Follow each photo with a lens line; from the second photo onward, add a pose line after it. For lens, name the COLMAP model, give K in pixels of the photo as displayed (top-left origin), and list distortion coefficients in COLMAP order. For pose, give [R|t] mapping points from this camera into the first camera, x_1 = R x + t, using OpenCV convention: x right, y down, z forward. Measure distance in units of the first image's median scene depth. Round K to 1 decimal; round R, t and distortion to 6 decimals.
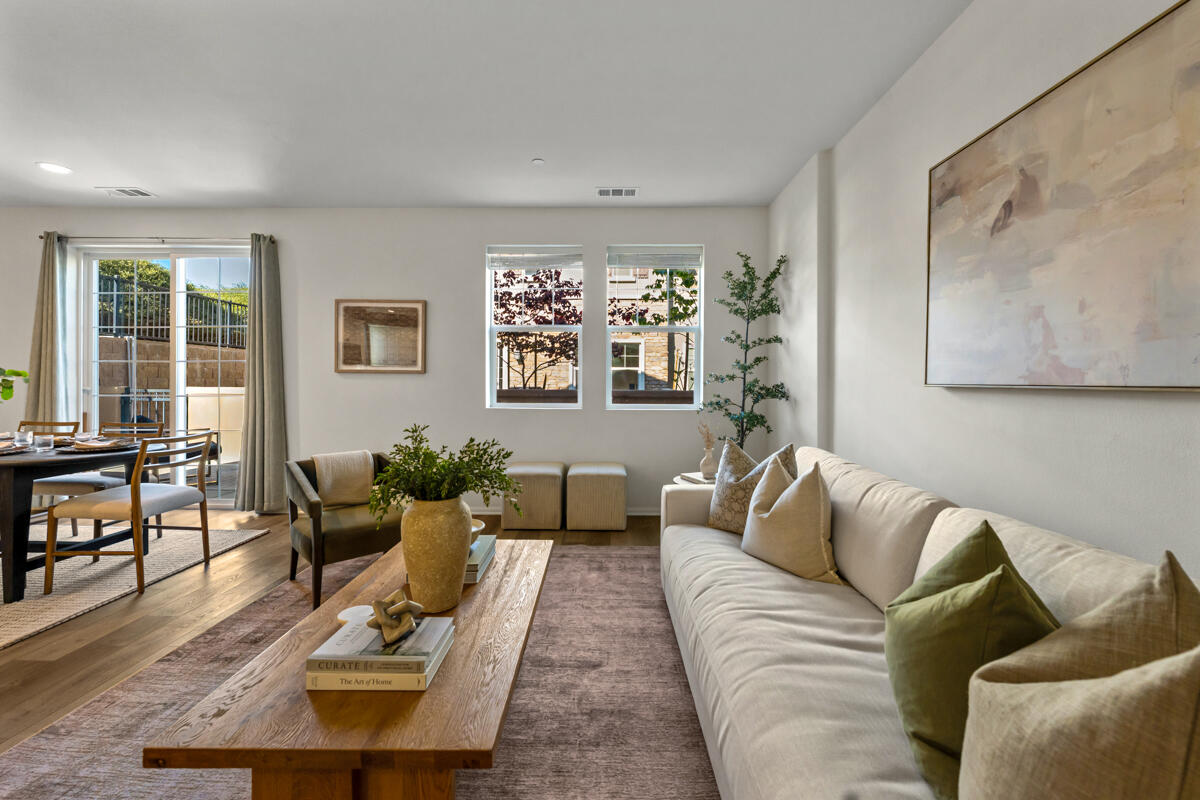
lens RADIAL K [[487.6, 0, 599.1], [0, 487.6, 375.0], [0, 0, 1]] dist [0.002167, -0.000301]
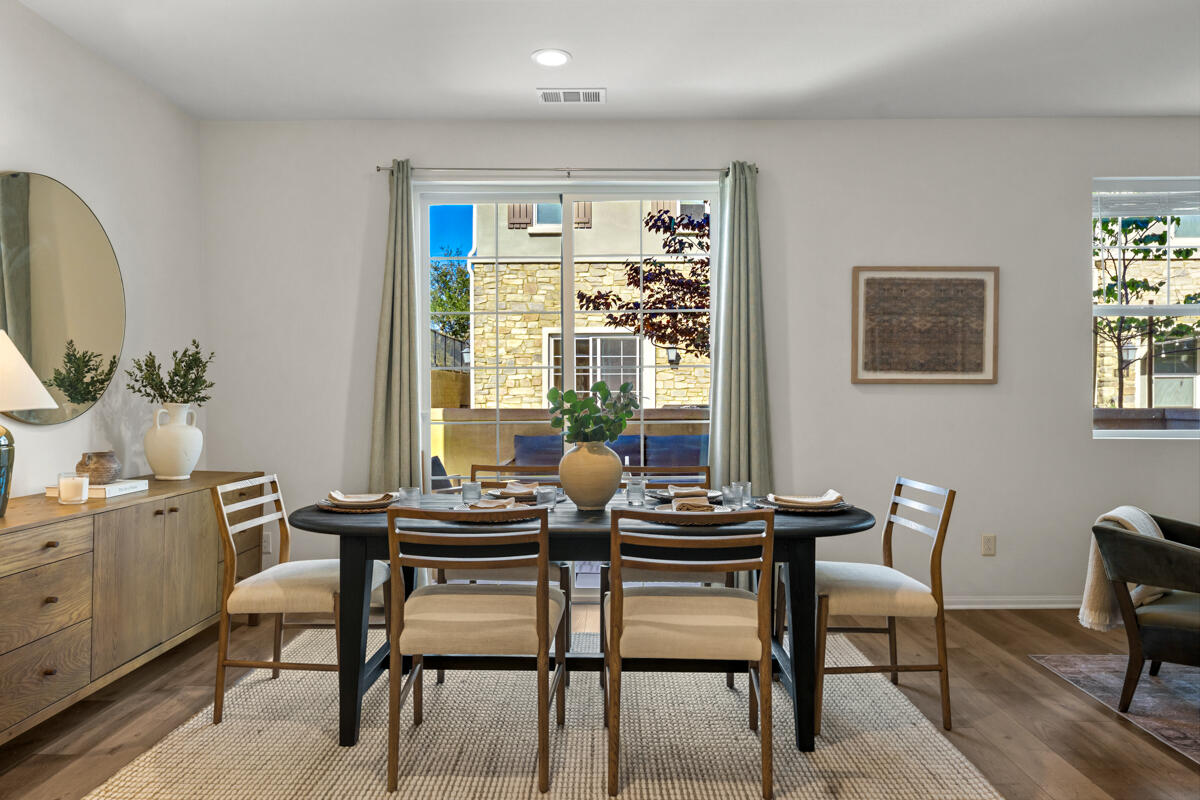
lens RADIAL K [[791.1, 0, 589.6], [0, 791.1, 405.7], [0, 0, 1]] dist [0.005529, 0.002836]
pose [[0.999851, -0.007926, 0.015363, -1.249329], [0.007546, 0.999668, 0.024637, -0.006055], [-0.015553, -0.024517, 0.999578, -0.019975]]
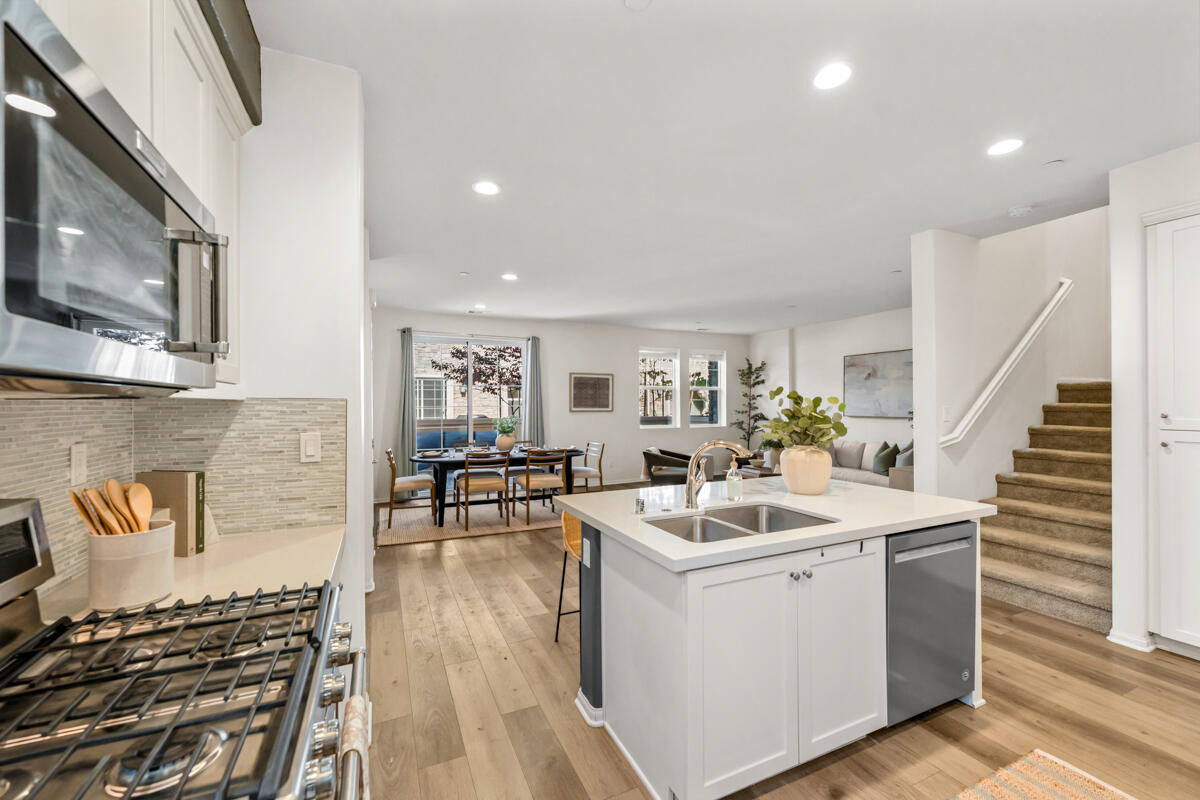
lens RADIAL K [[487.6, 0, 592.6], [0, 487.6, 402.5], [0, 0, 1]] dist [0.002167, -0.000301]
pose [[0.900367, -0.008487, 0.435048, -1.774687], [0.003551, 0.999920, 0.012159, -0.089221], [-0.435116, -0.009403, 0.900325, -0.993974]]
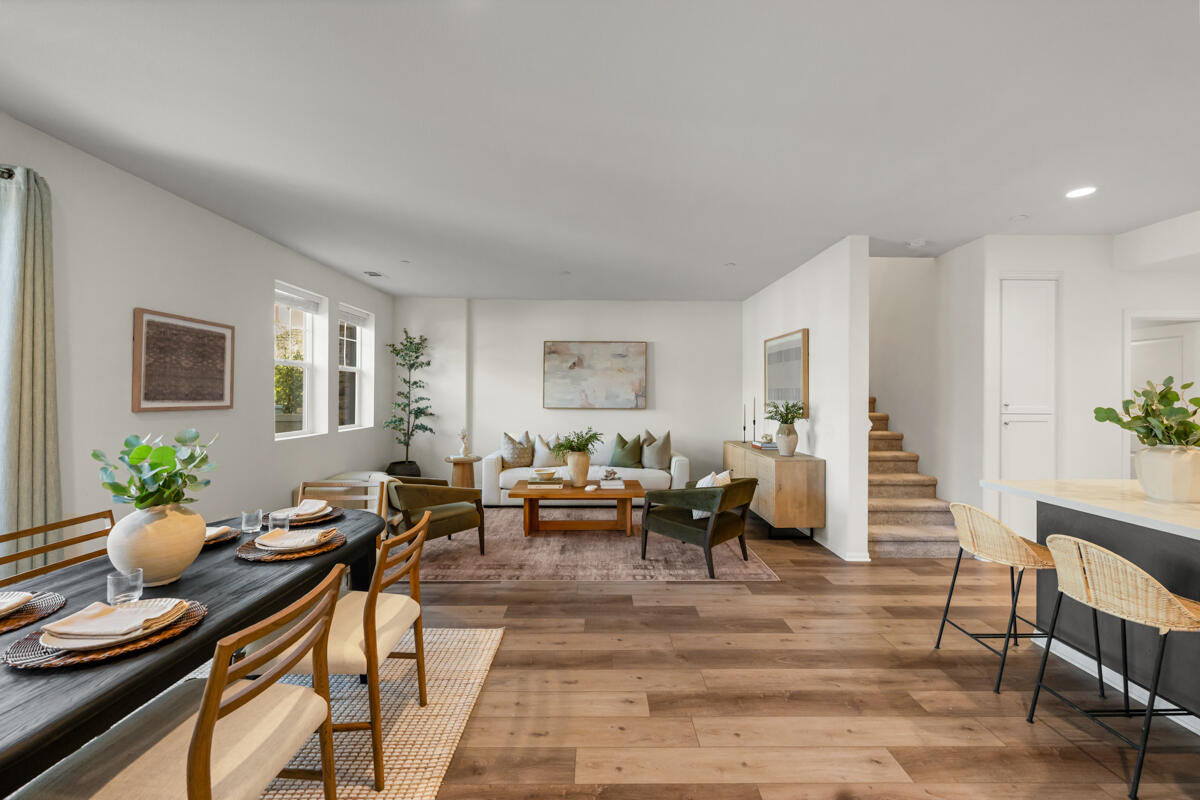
lens RADIAL K [[487.6, 0, 609.9], [0, 487.6, 393.5], [0, 0, 1]] dist [0.002167, -0.000301]
pose [[-0.044866, -0.005718, 0.998977, -1.777016], [-0.019756, 0.999793, 0.004835, -0.068159], [-0.998798, -0.019519, -0.044970, 0.488565]]
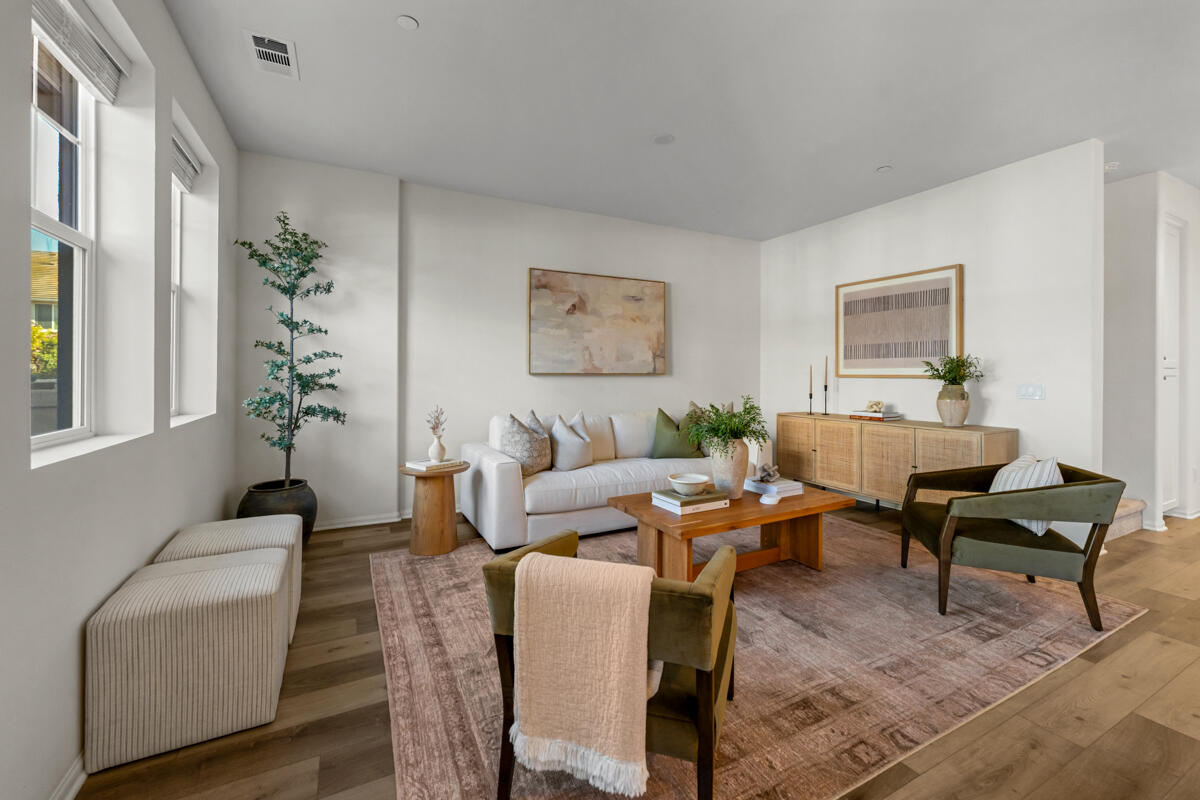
lens RADIAL K [[487.6, 0, 605.4], [0, 487.6, 375.1], [0, 0, 1]] dist [0.002167, -0.000301]
pose [[-0.488535, -0.010915, 0.872476, -0.871458], [-0.016228, 0.999862, 0.003422, 0.010553], [-0.872393, -0.012487, -0.488645, 1.187872]]
